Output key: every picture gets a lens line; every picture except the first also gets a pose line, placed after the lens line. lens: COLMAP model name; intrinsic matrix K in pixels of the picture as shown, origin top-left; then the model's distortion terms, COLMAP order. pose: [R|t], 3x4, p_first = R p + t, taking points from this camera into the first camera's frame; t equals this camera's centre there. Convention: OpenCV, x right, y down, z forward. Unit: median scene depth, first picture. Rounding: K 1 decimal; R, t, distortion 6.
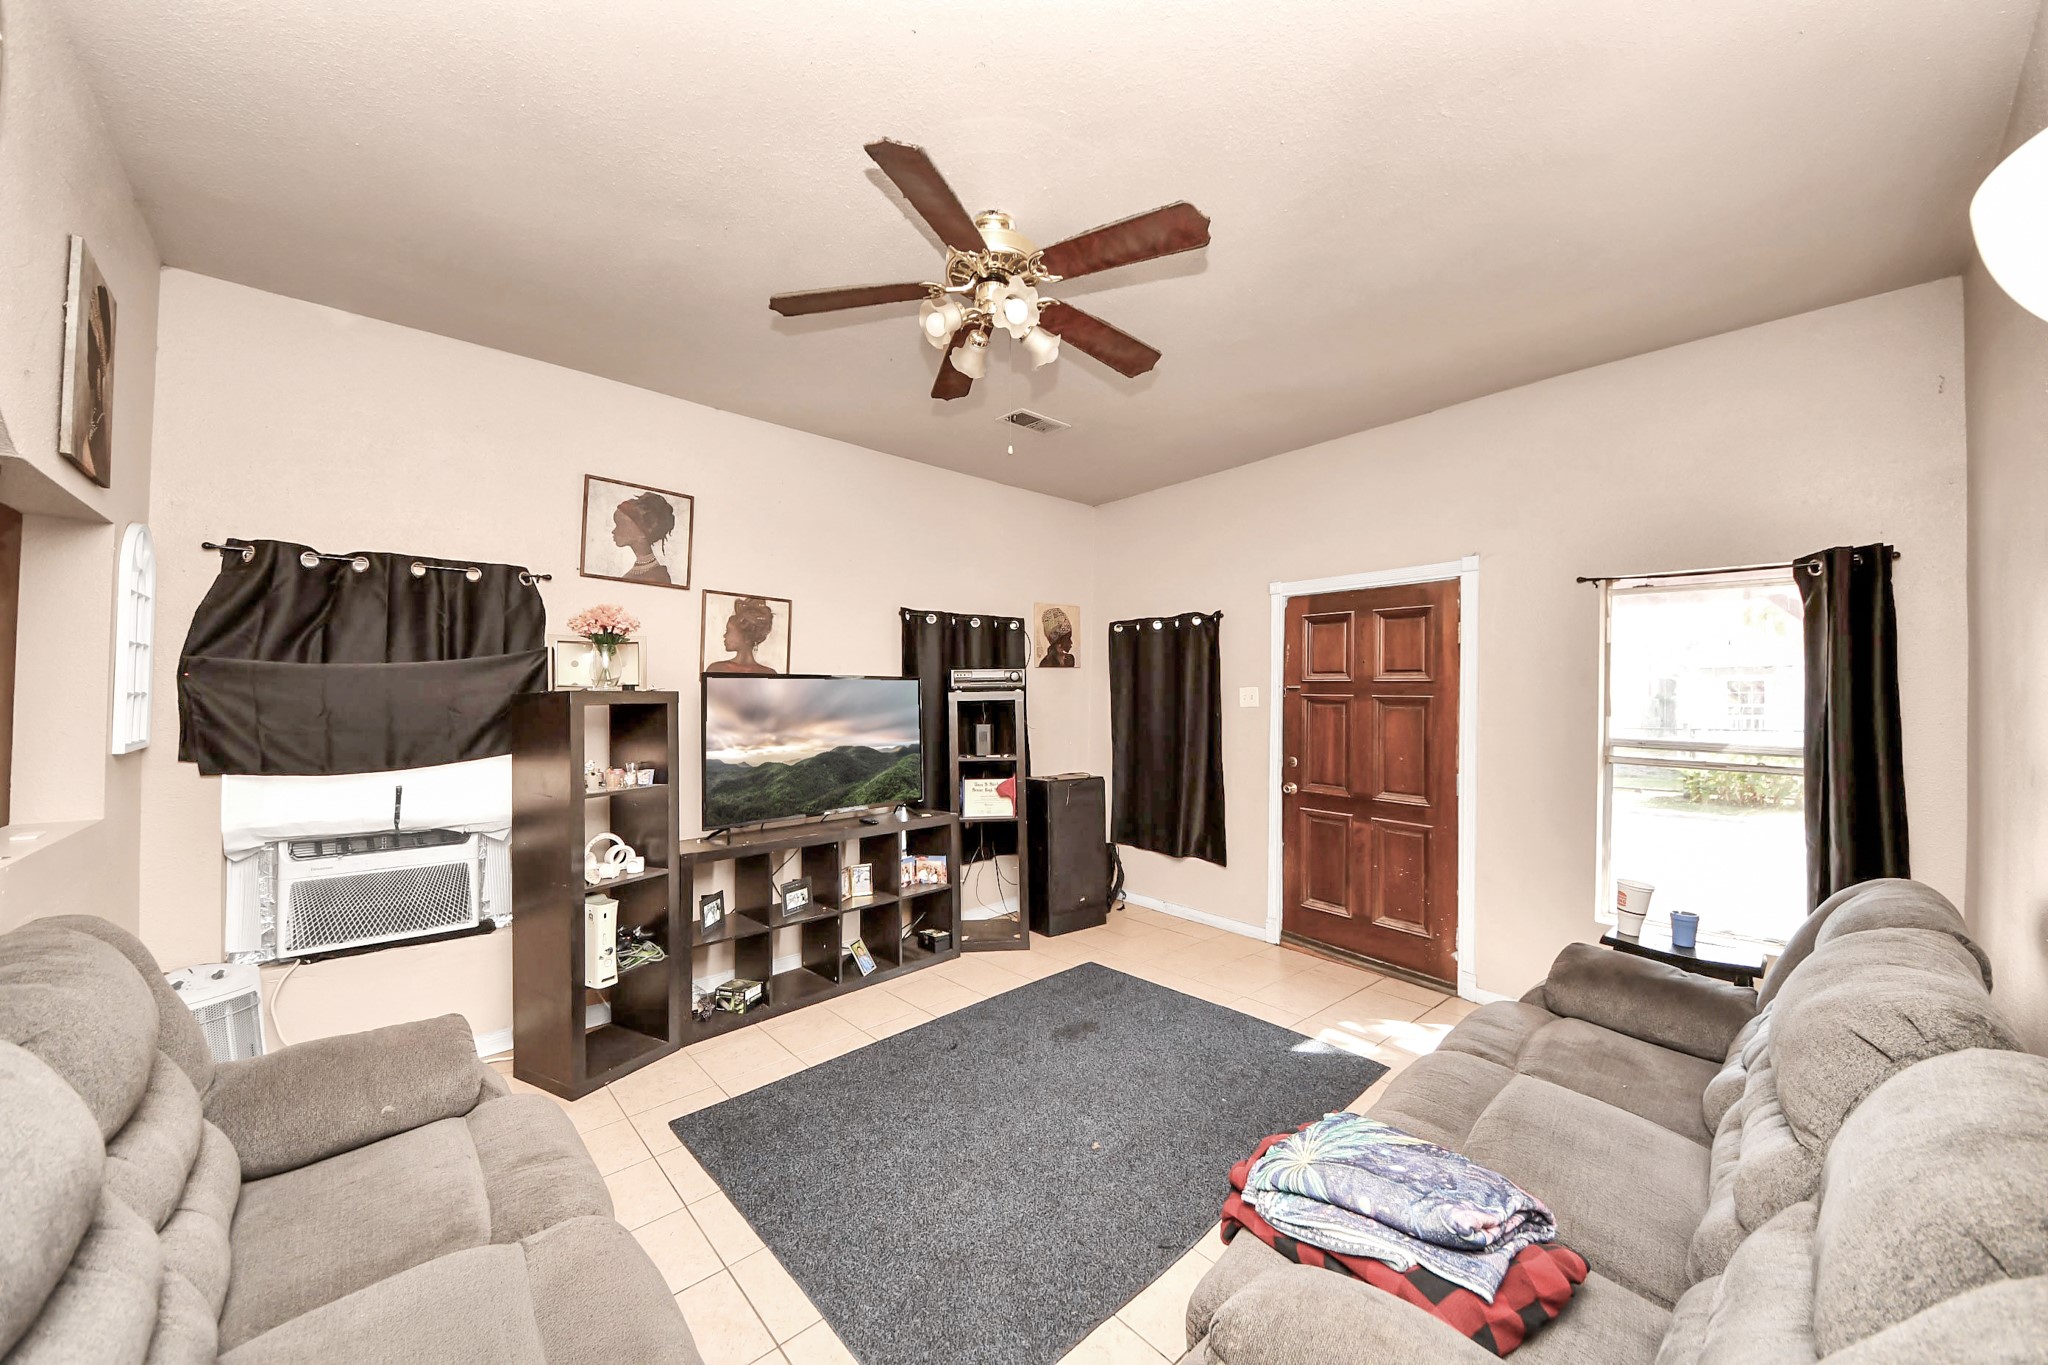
lens RADIAL K [[721.2, 0, 1024.4], [0, 721.2, 688.4], [0, 0, 1]] dist [0.000924, -0.000248]
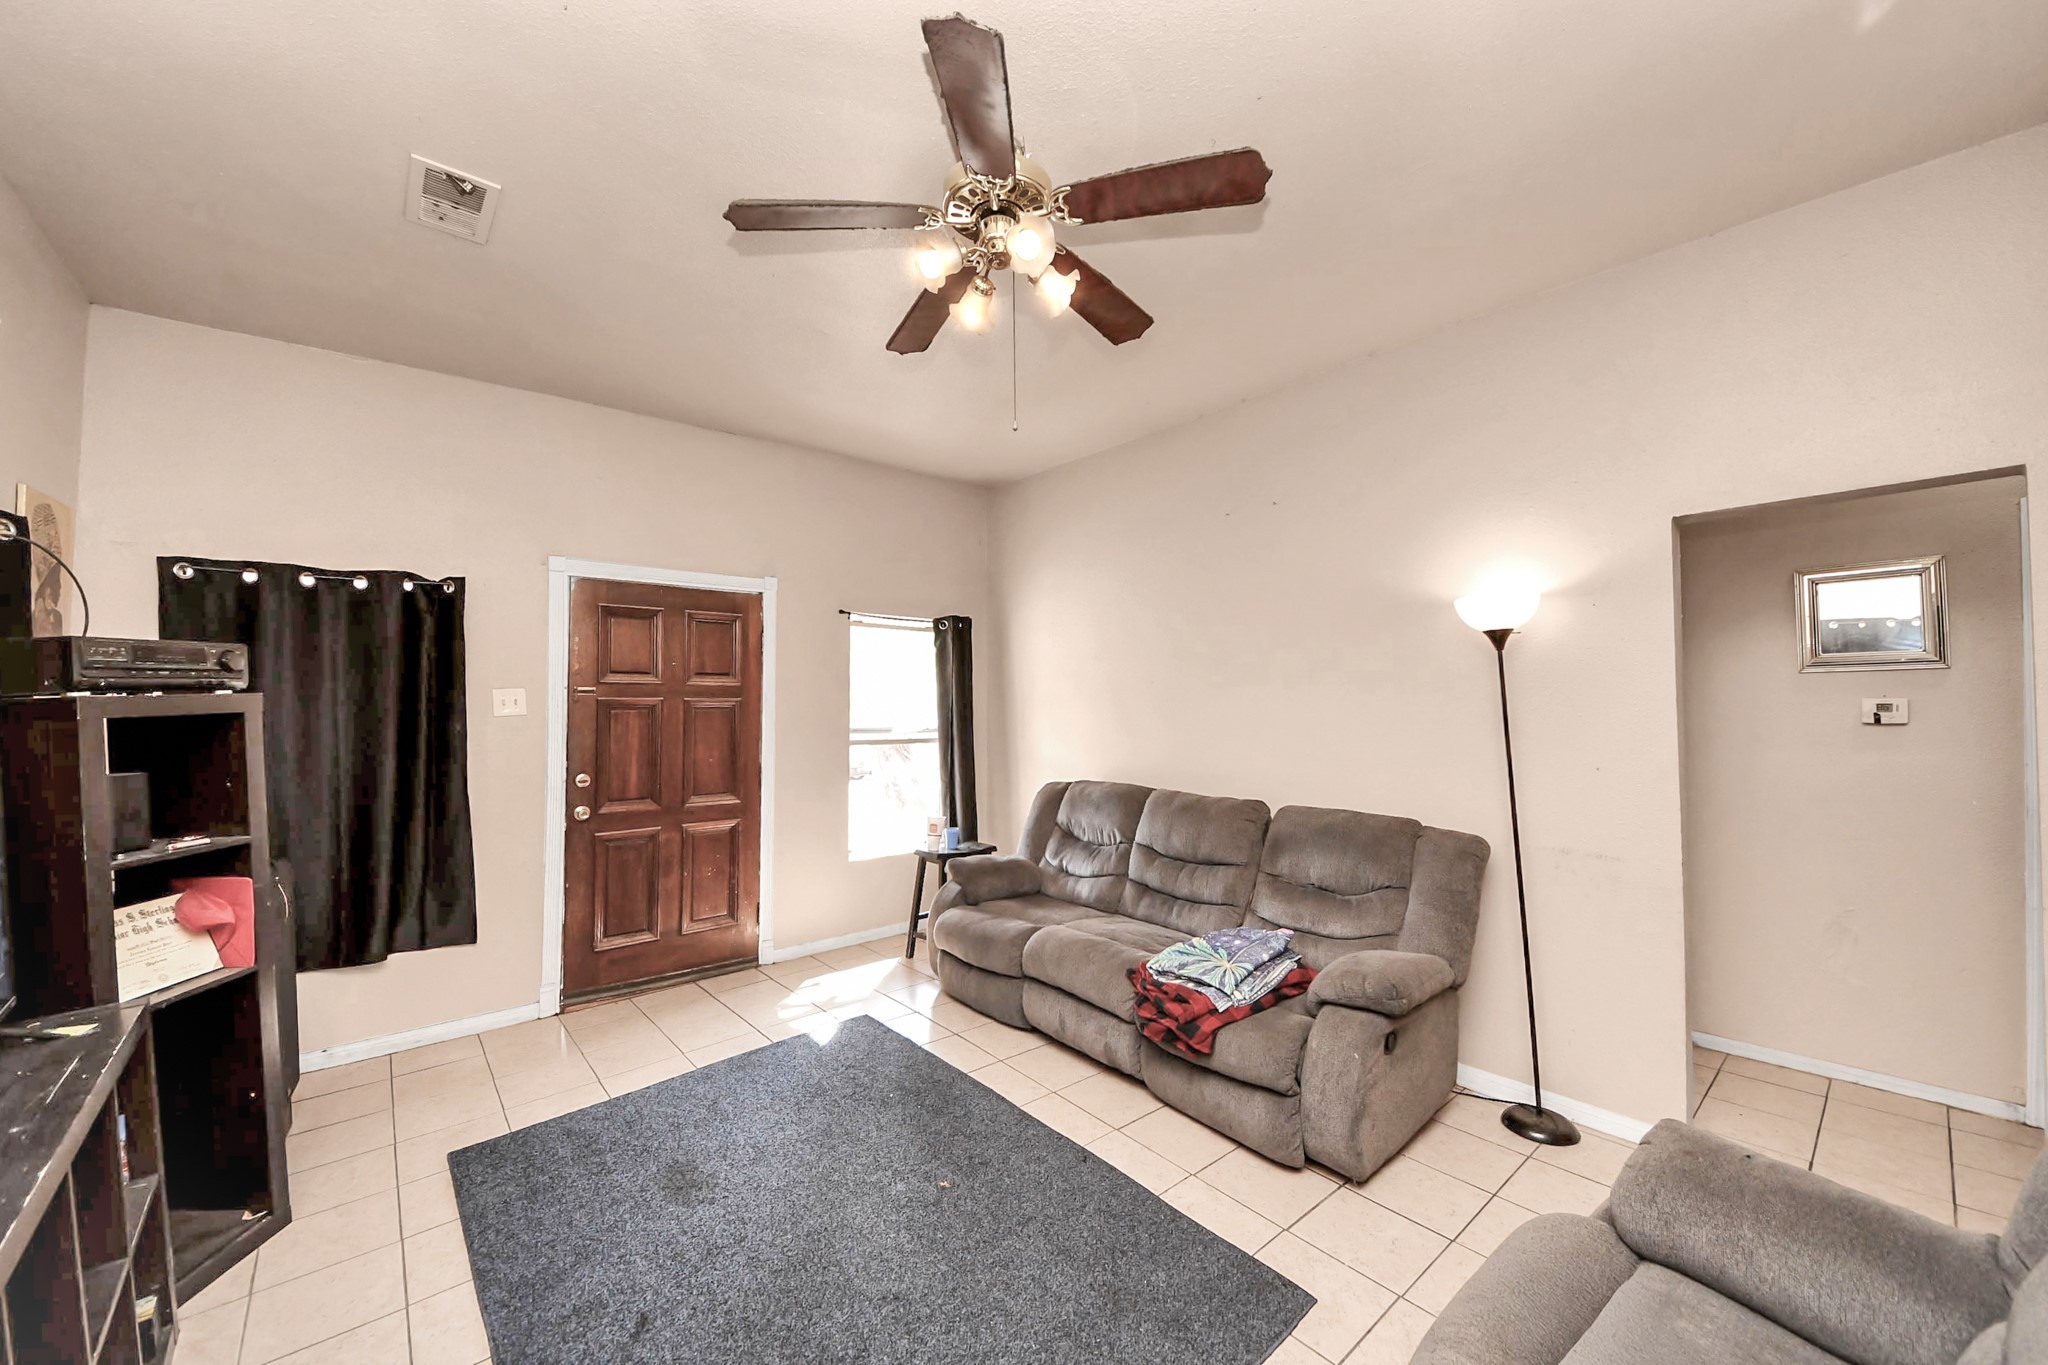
lens RADIAL K [[765.2, 0, 987.4], [0, 765.2, 707.3], [0, 0, 1]] dist [0.003055, 0.000009]
pose [[0.038284, -0.009137, 0.999225, -0.488223], [0.003365, 0.999954, 0.009014, 0.012366], [-0.999261, 0.003017, 0.038313, 0.514657]]
